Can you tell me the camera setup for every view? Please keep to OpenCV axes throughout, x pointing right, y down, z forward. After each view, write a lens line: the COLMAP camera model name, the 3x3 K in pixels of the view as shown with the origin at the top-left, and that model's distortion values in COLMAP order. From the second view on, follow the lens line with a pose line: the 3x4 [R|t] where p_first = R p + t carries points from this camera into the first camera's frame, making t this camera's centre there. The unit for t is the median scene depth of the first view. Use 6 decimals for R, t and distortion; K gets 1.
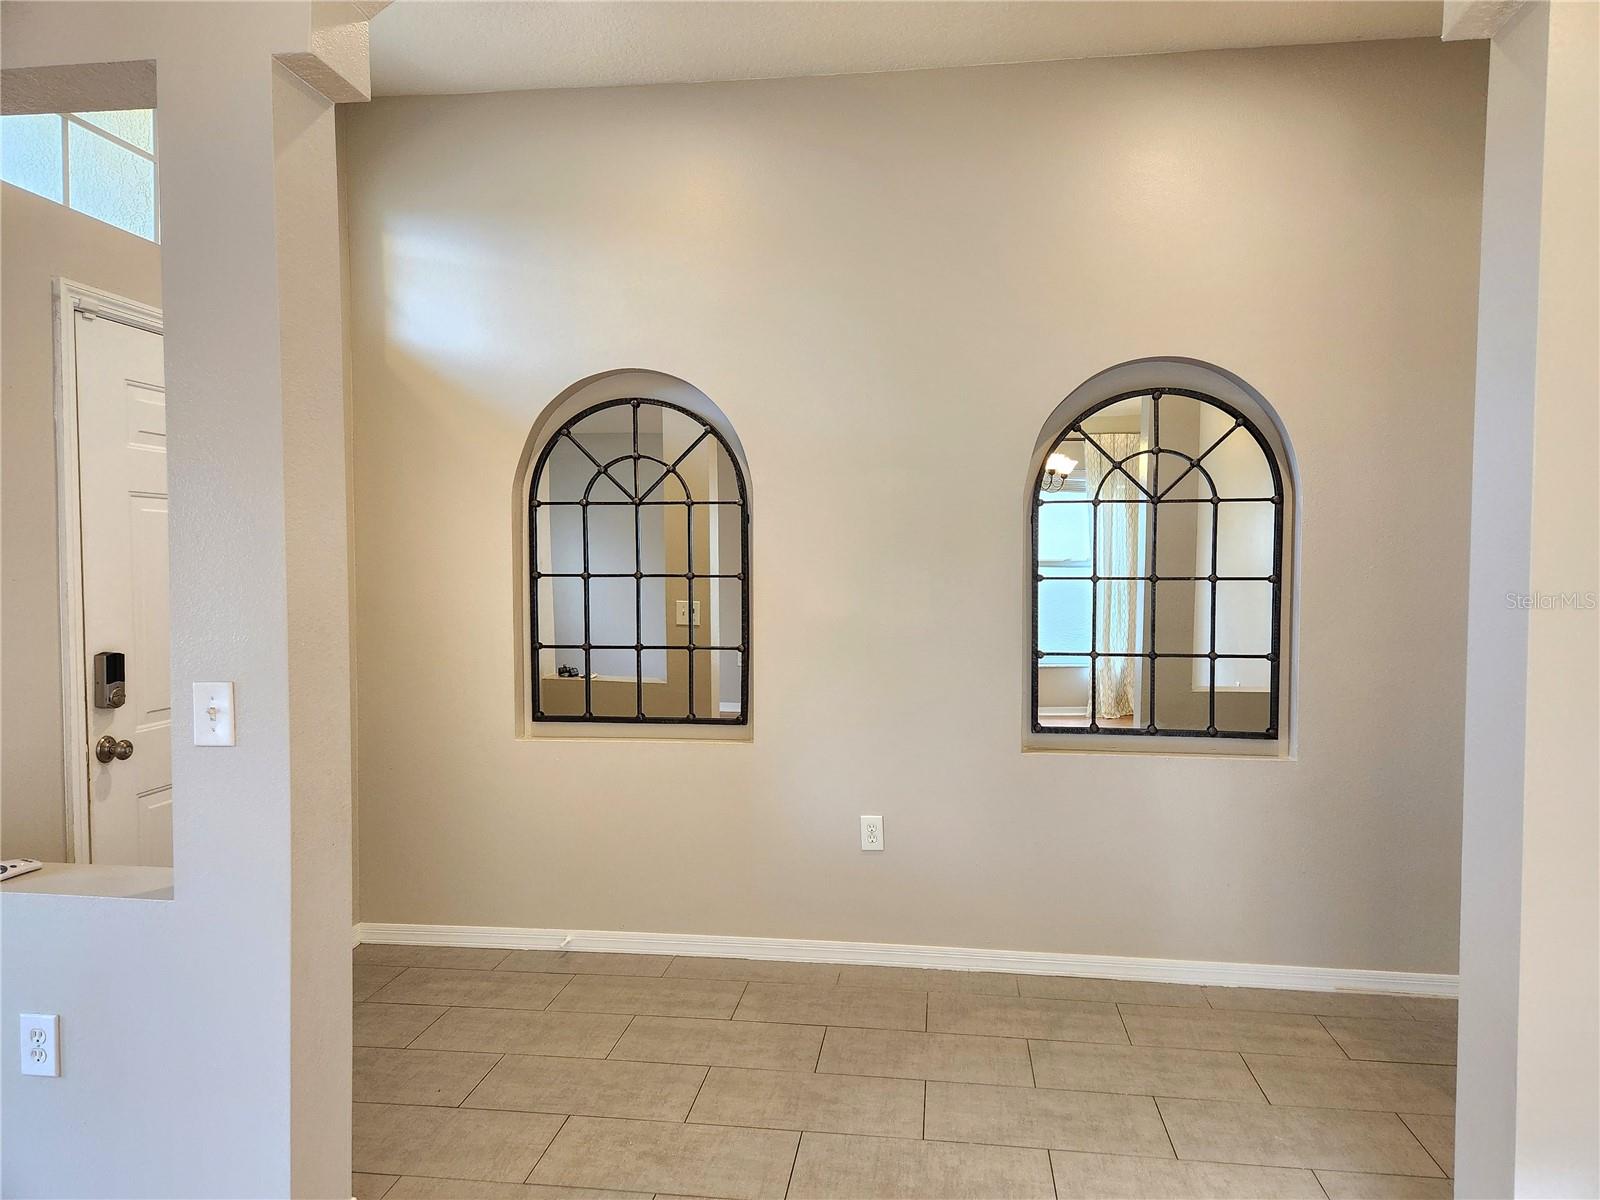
lens RADIAL K [[1091.4, 0, 794.7], [0, 1091.4, 598.2], [0, 0, 1]] dist [0.044056, -0.019457]
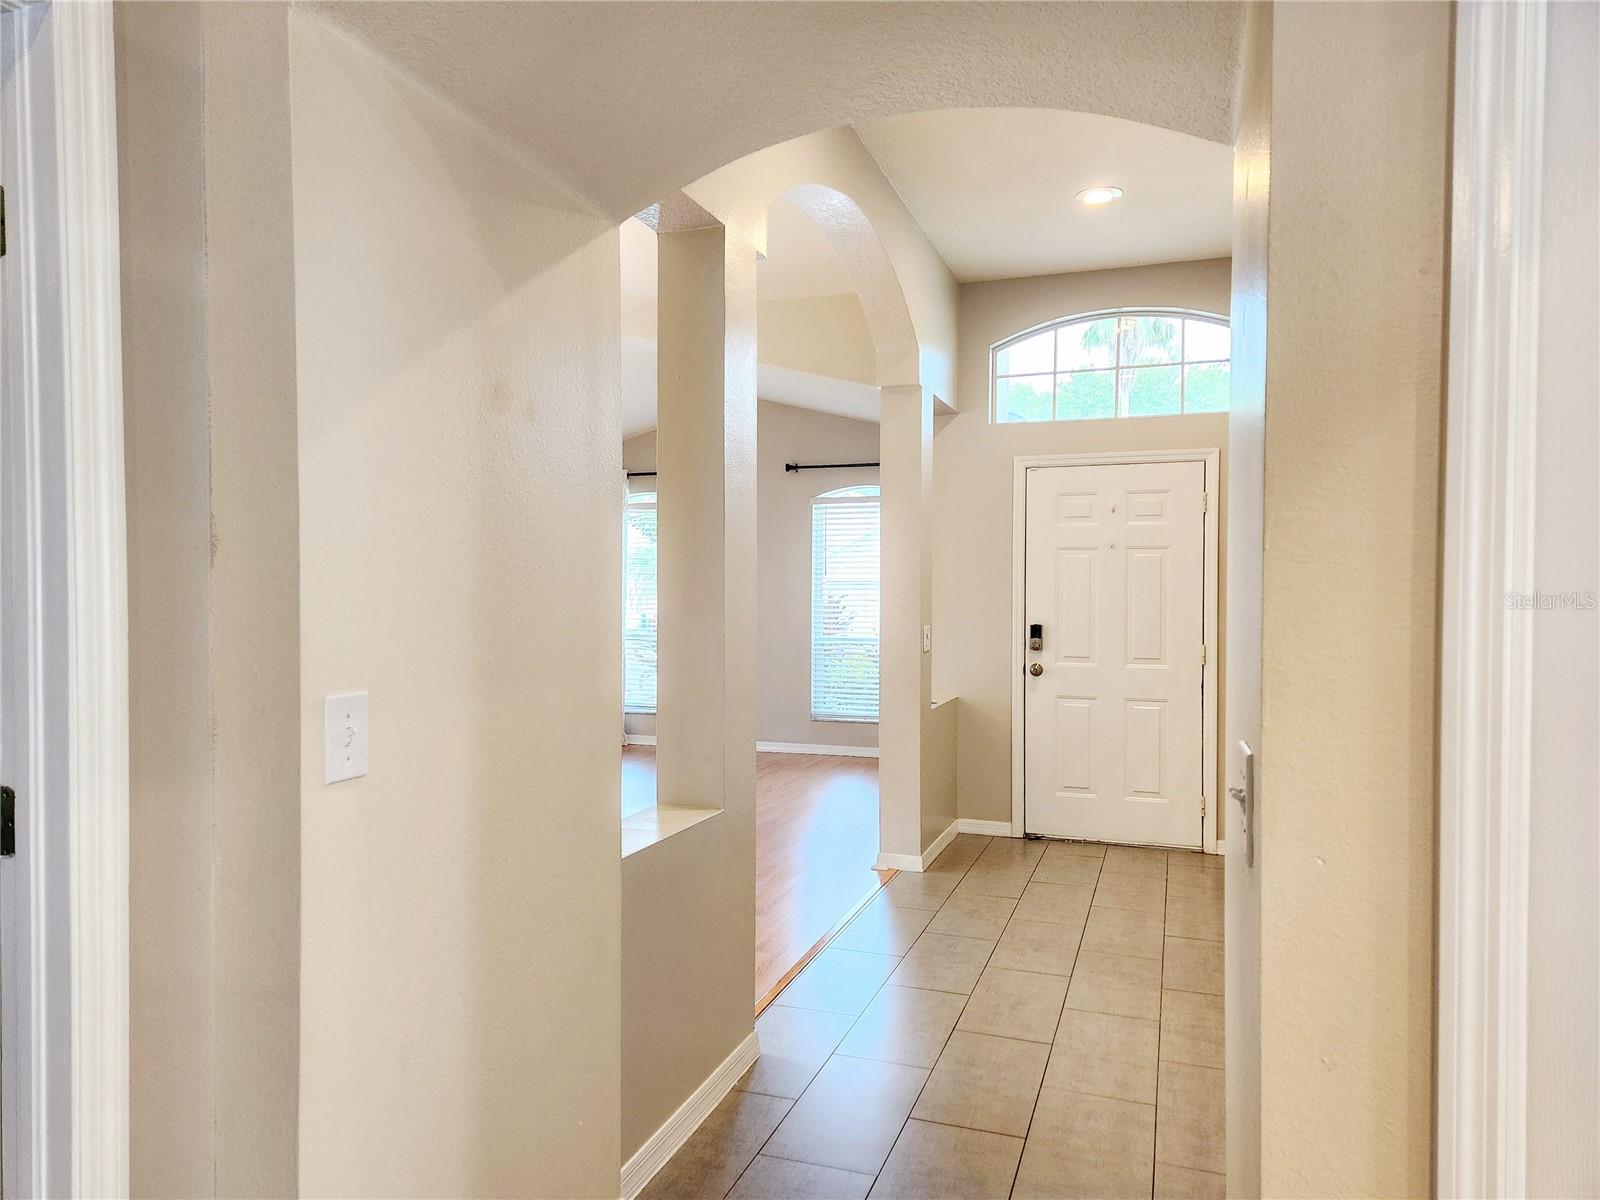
lens RADIAL K [[1091.4, 0, 806.0], [0, 1091.4, 596.1], [0, 0, 1]] dist [0.044056, -0.019457]
pose [[-0.207679, 0.003174, -0.978192, 1.507056], [-0.045048, 0.998903, 0.012805, -0.011792], [0.977159, 0.046725, -0.207309, 0.981873]]
